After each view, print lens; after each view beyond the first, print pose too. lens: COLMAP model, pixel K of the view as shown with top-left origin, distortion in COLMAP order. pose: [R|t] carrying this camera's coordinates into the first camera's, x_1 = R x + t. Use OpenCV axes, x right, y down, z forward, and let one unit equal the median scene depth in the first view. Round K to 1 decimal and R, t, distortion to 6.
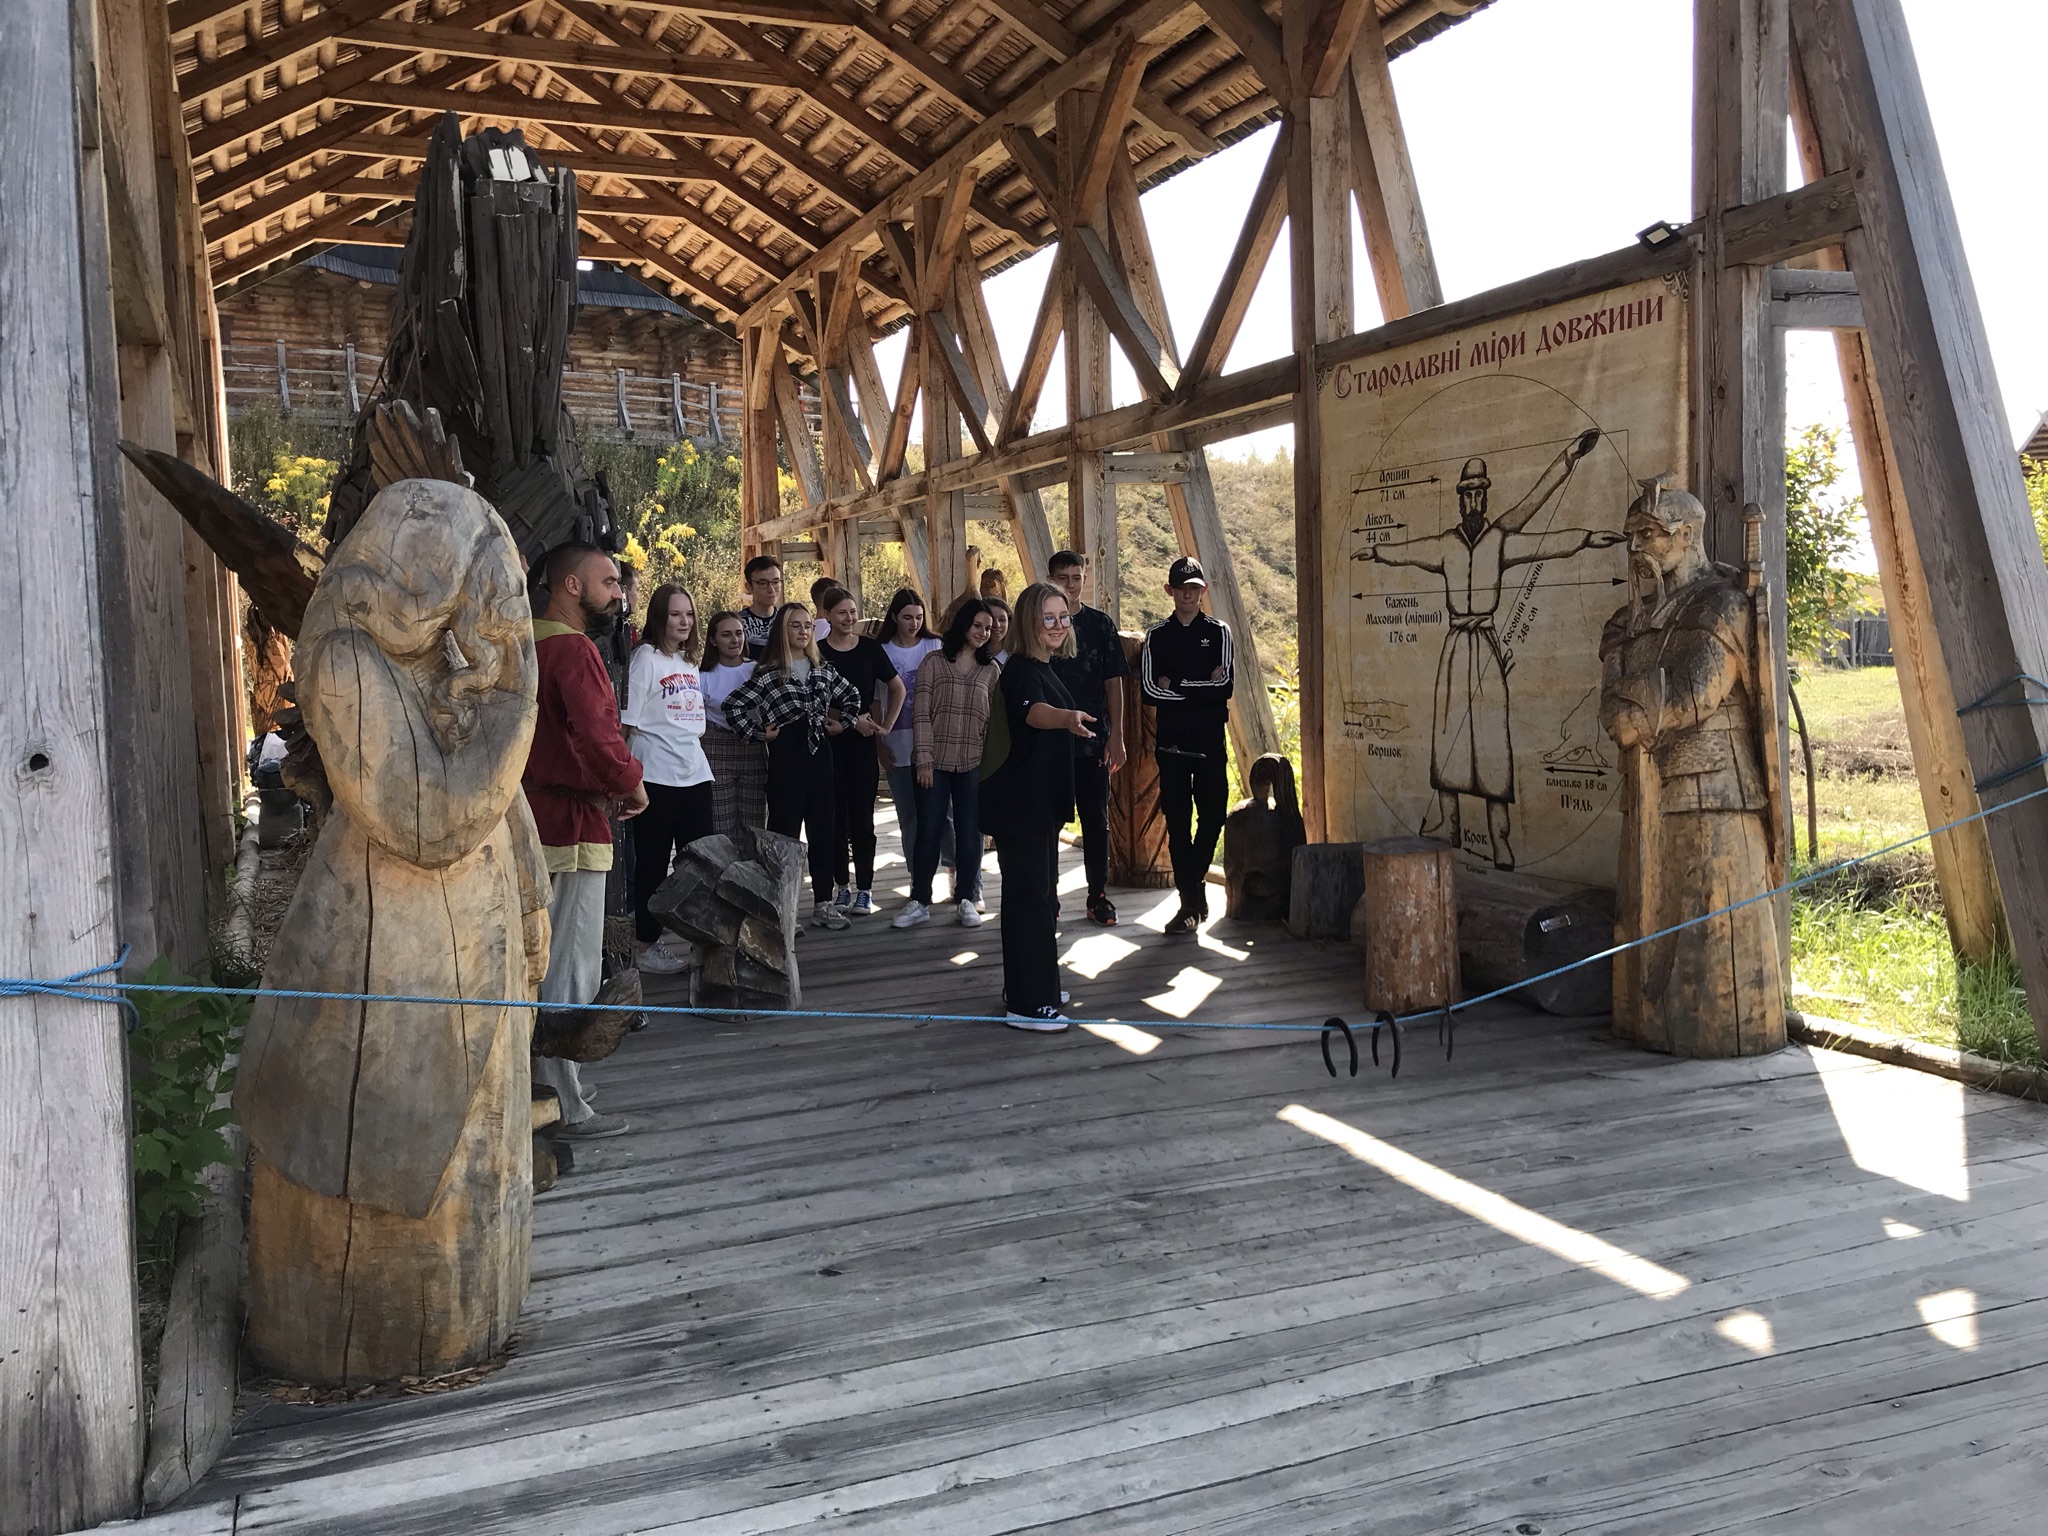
lens RADIAL K [[1694.4, 0, 1015.8], [0, 1694.4, 765.5], [0, 0, 1]] dist [-0.015411, -0.009115]
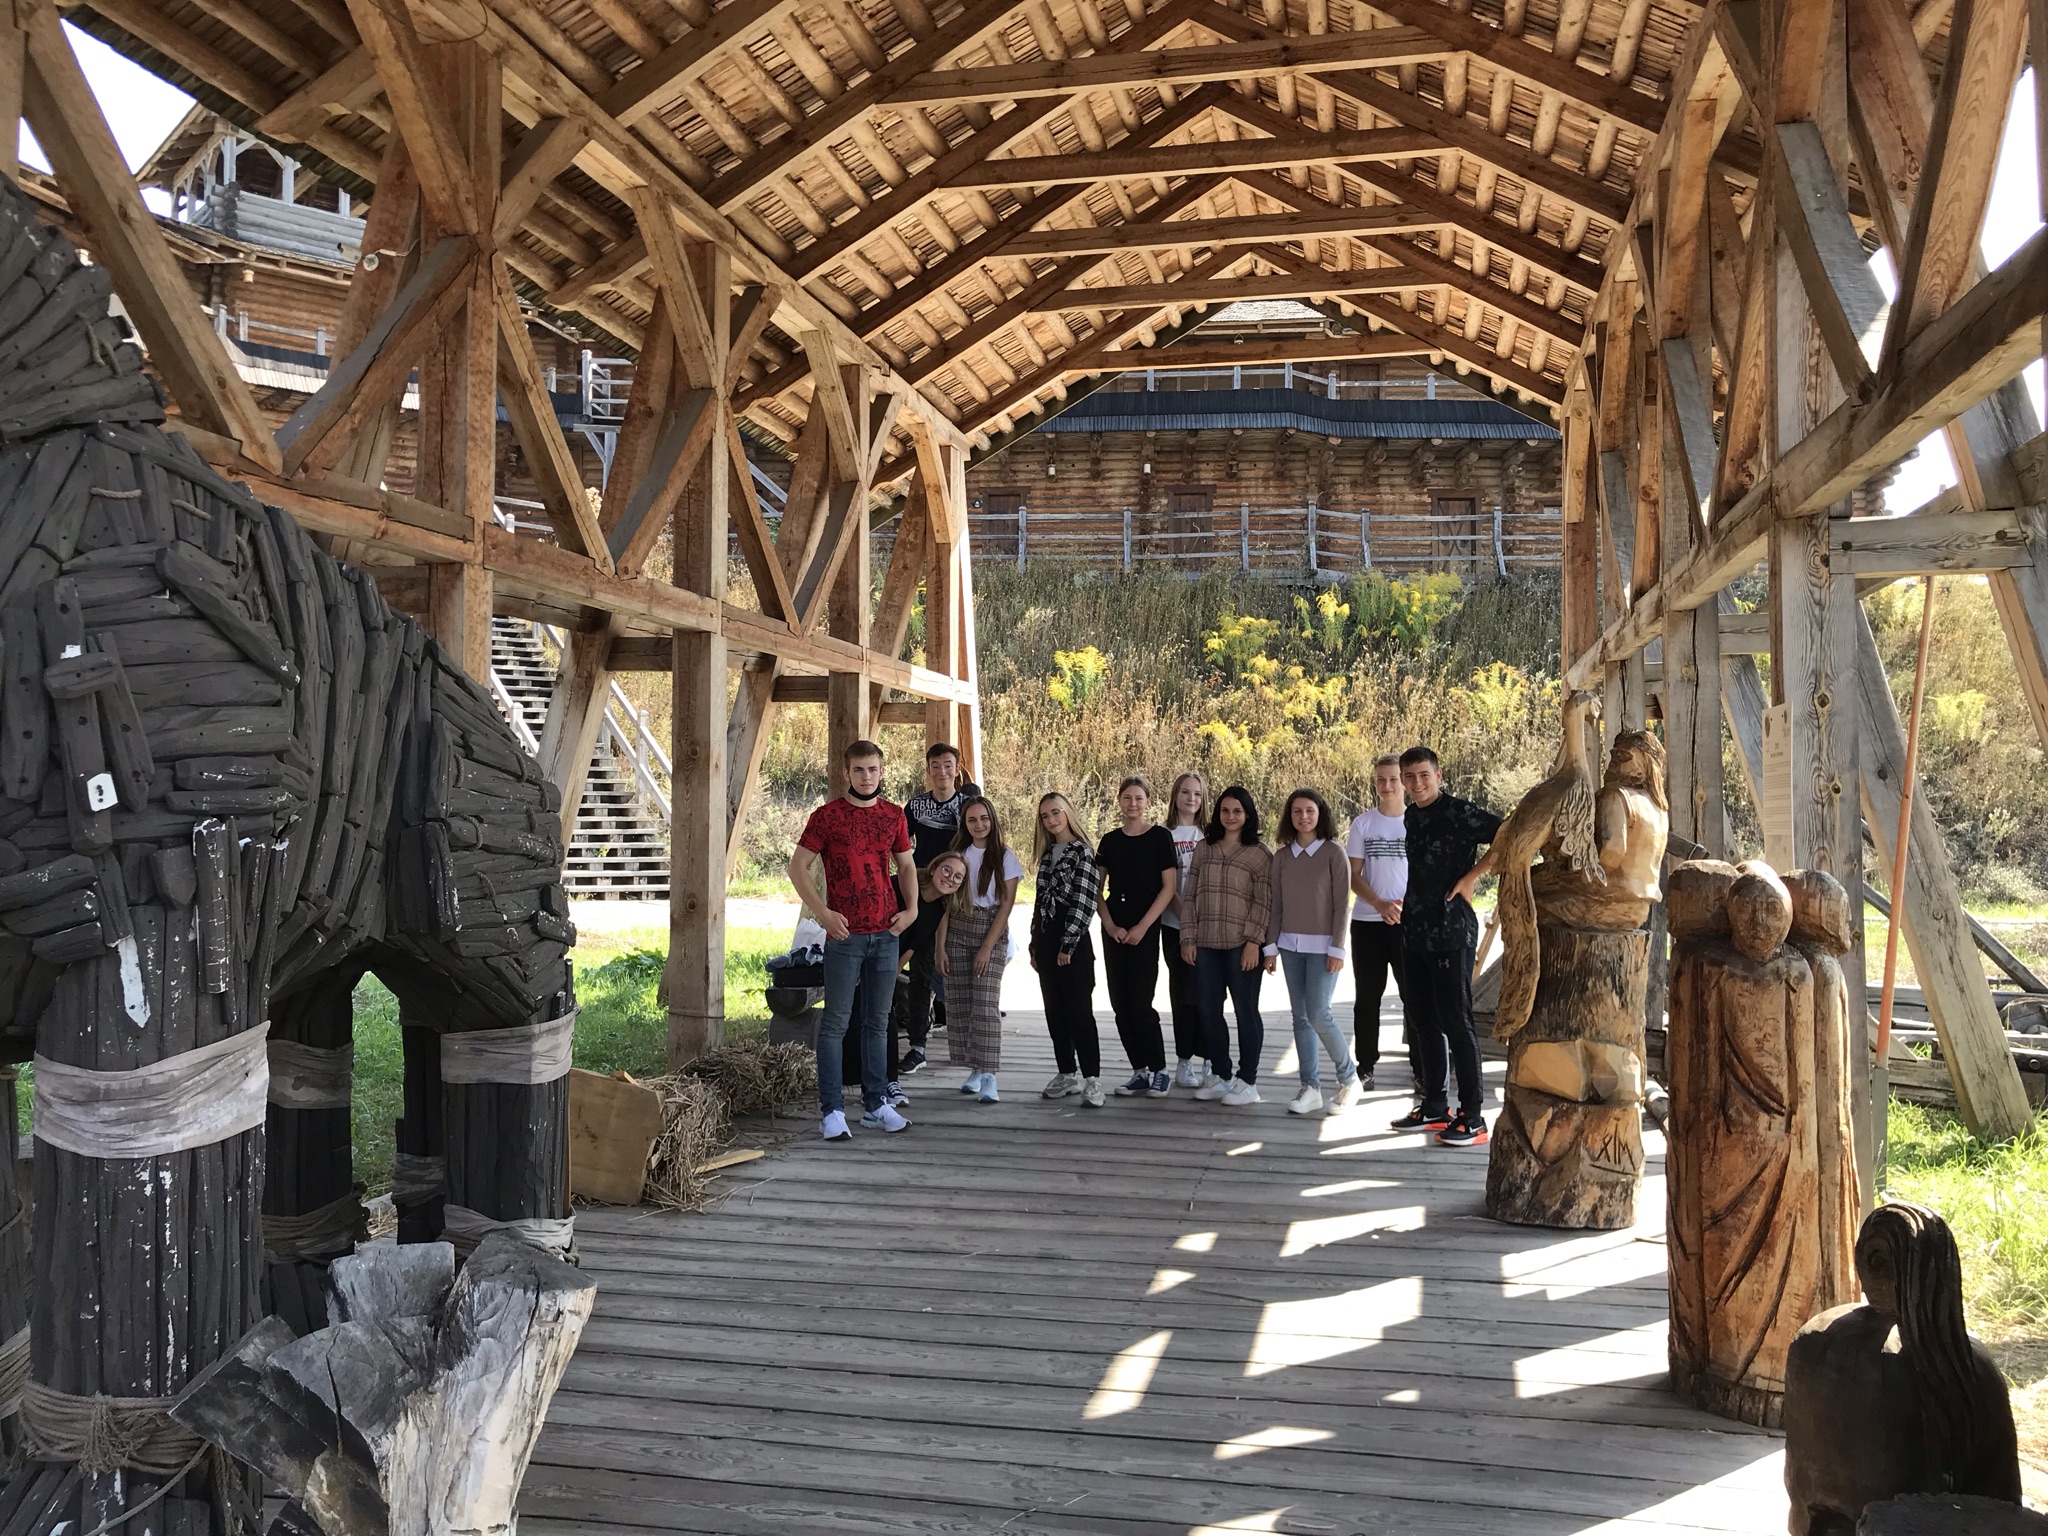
lens RADIAL K [[1694.4, 0, 1032.8], [0, 1694.4, 762.7], [0, 0, 1]] dist [-0.015411, -0.009115]
pose [[0.815894, 0.008549, -0.578138, 0.051223], [-0.063474, 0.995172, -0.074862, -0.016314], [0.574706, 0.097776, 0.812498, 0.137481]]
